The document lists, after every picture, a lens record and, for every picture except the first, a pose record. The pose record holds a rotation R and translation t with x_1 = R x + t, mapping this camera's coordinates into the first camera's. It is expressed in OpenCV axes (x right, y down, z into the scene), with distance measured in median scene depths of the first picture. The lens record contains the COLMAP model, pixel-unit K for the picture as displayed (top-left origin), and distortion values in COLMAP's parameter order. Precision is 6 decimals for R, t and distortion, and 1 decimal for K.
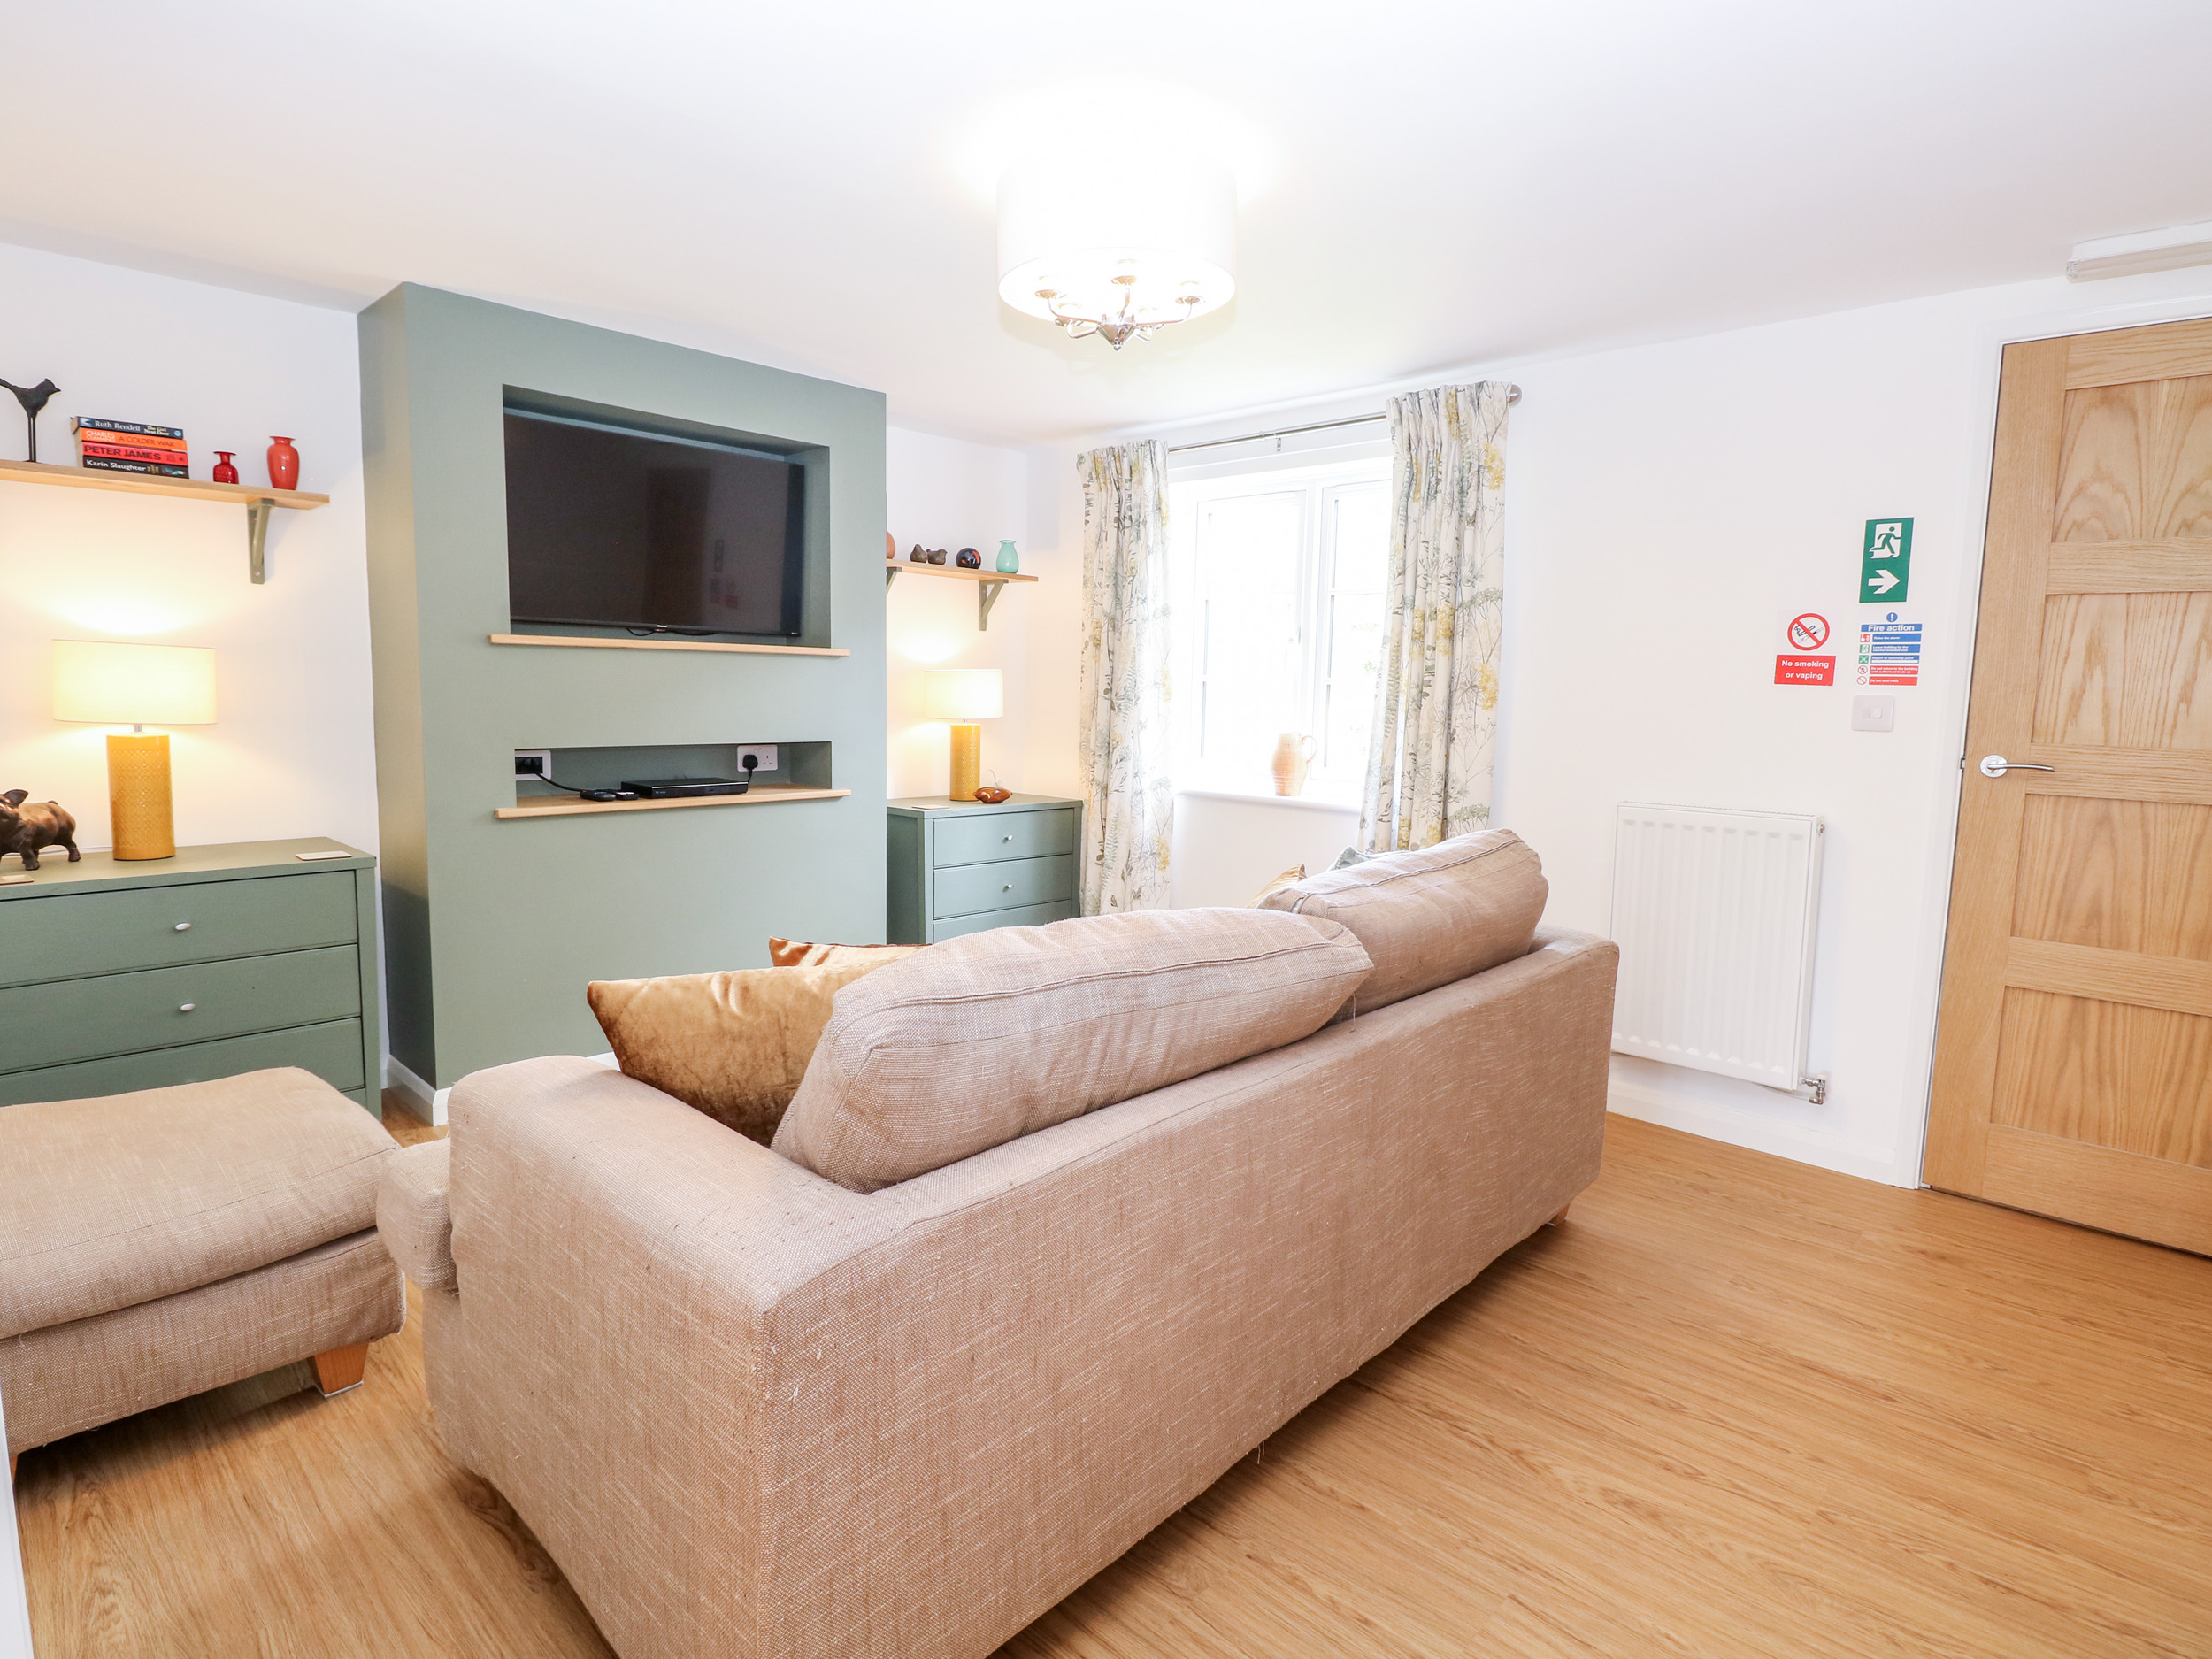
lens RADIAL K [[1158.0, 0, 1107.5], [0, 1158.0, 814.9], [0, 0, 1]] dist [0.002257, -0.014438]
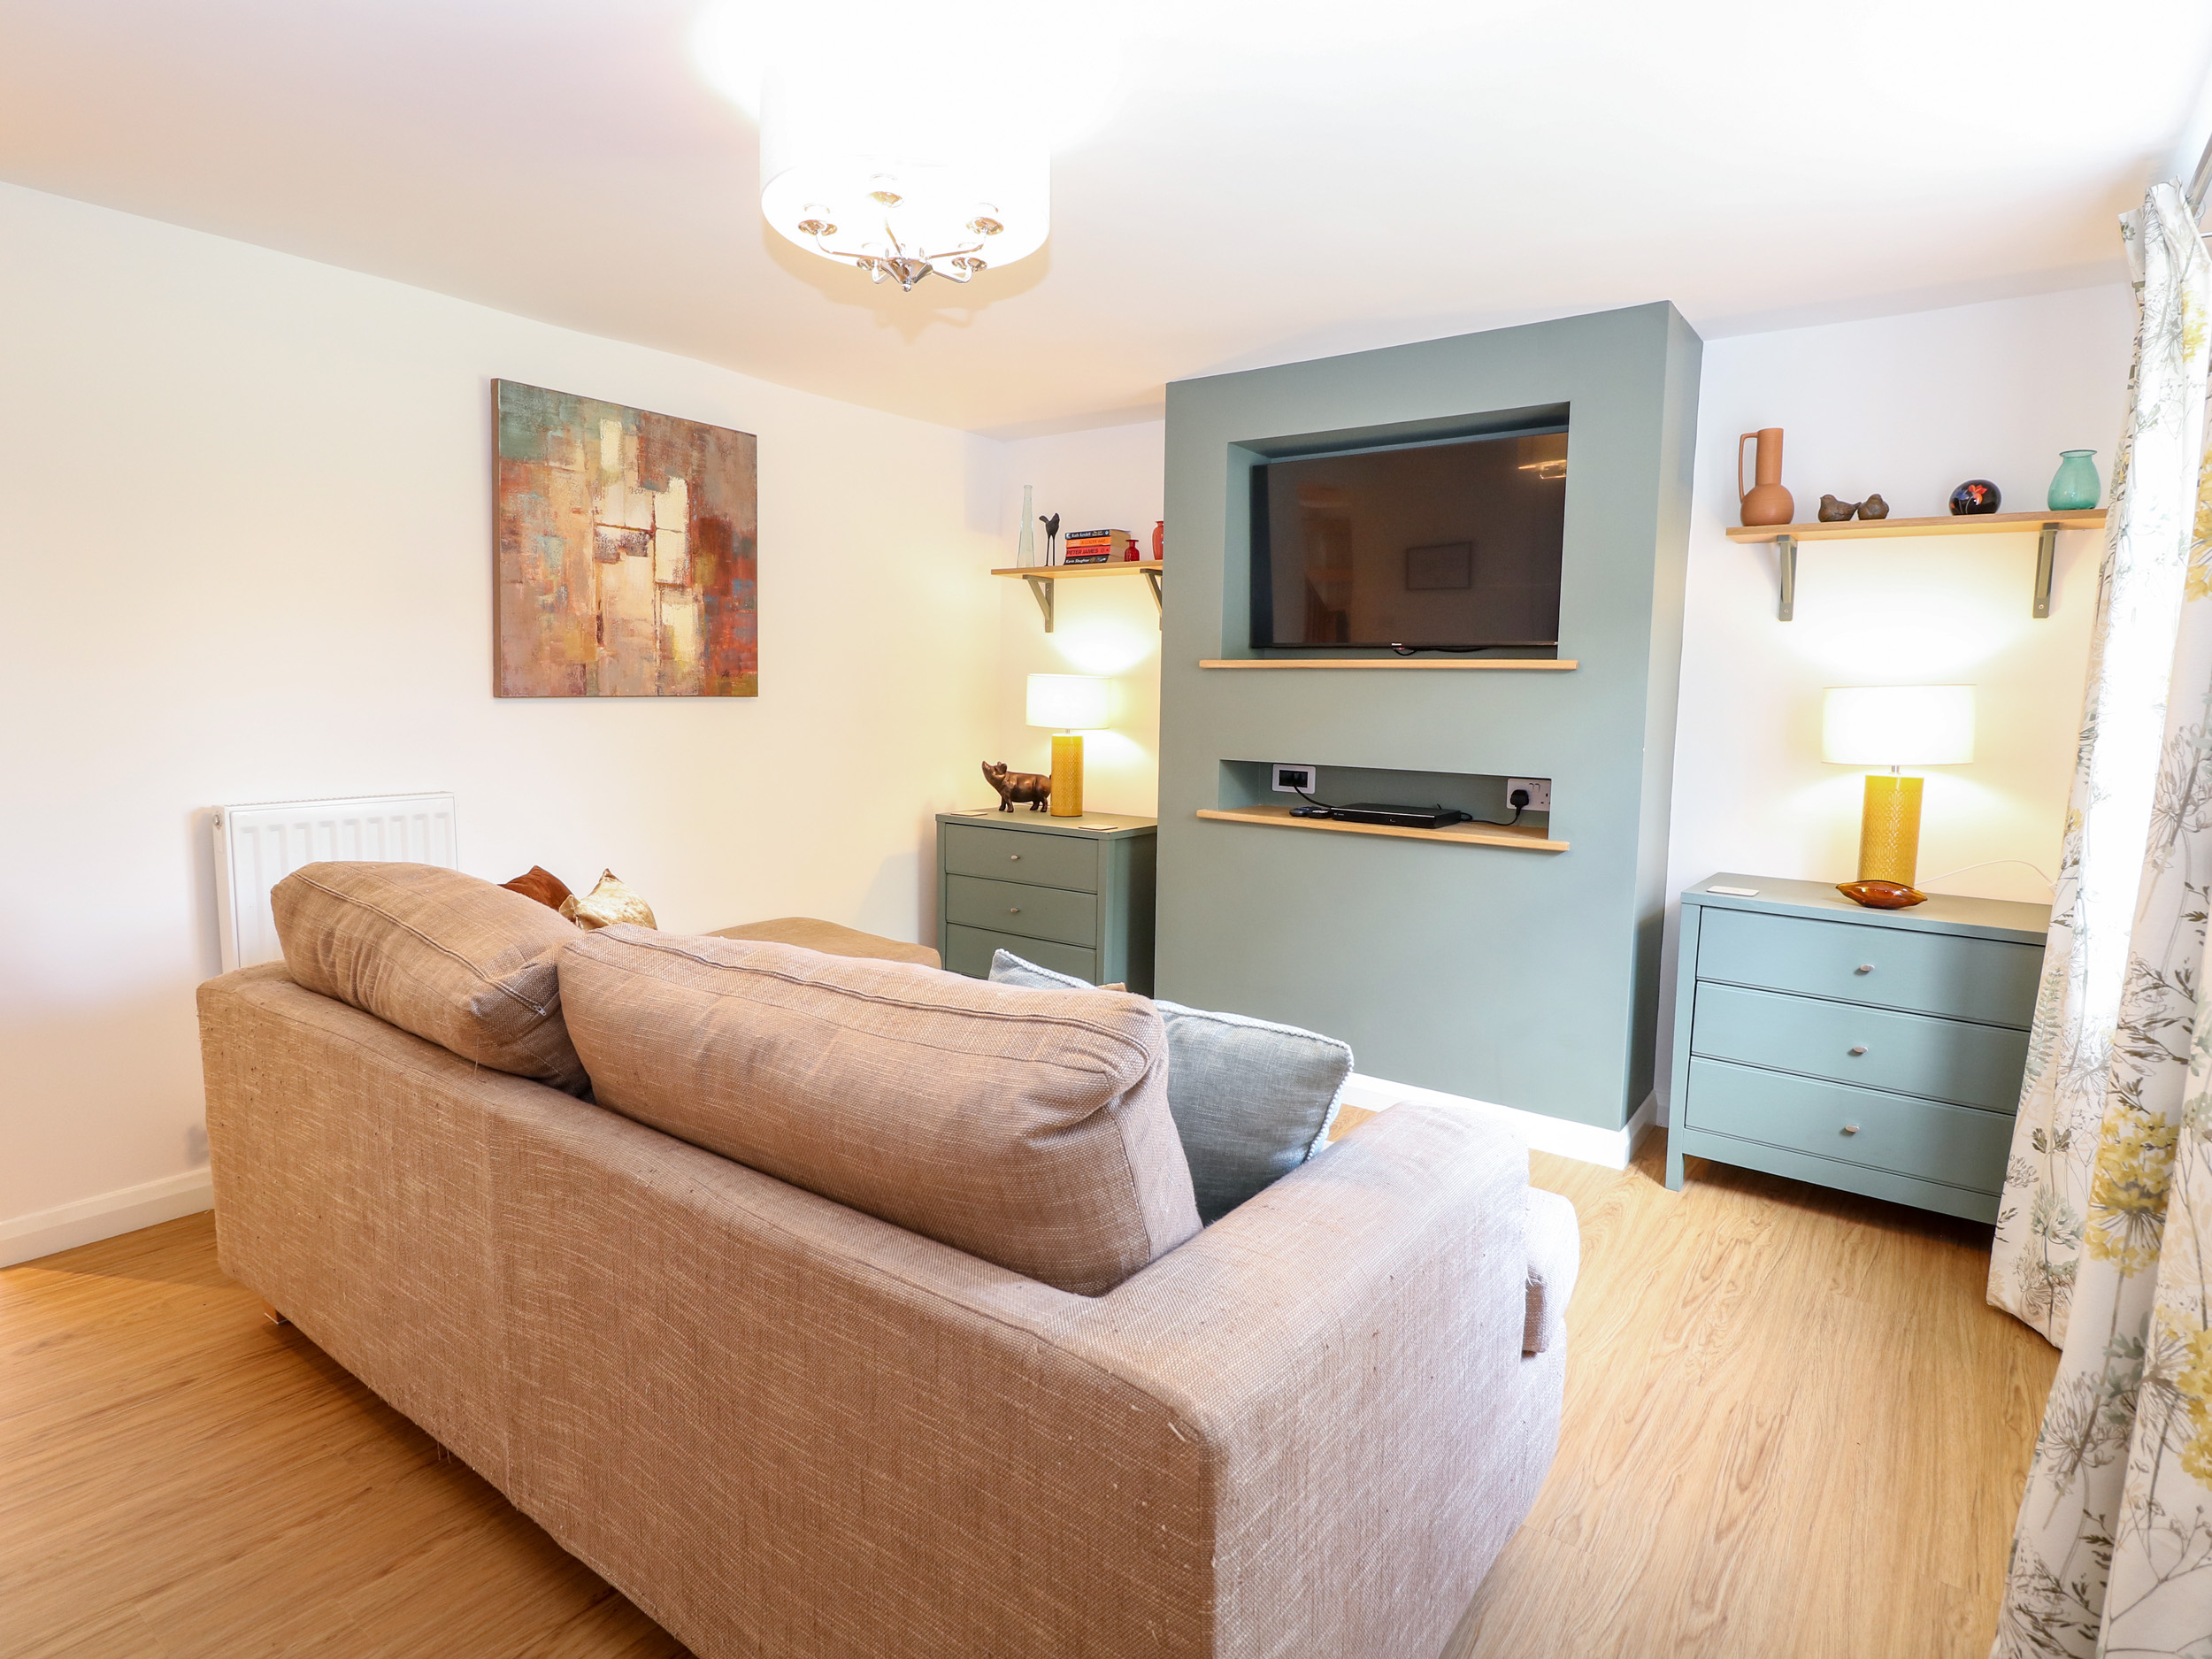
lens RADIAL K [[1158.0, 0, 1107.5], [0, 1158.0, 814.9], [0, 0, 1]] dist [0.002257, -0.014438]
pose [[0.124900, 0.086224, -0.988416, 0.537135], [-0.129213, 0.989146, 0.069960, -0.059514], [0.983720, 0.118978, 0.134685, 0.649714]]
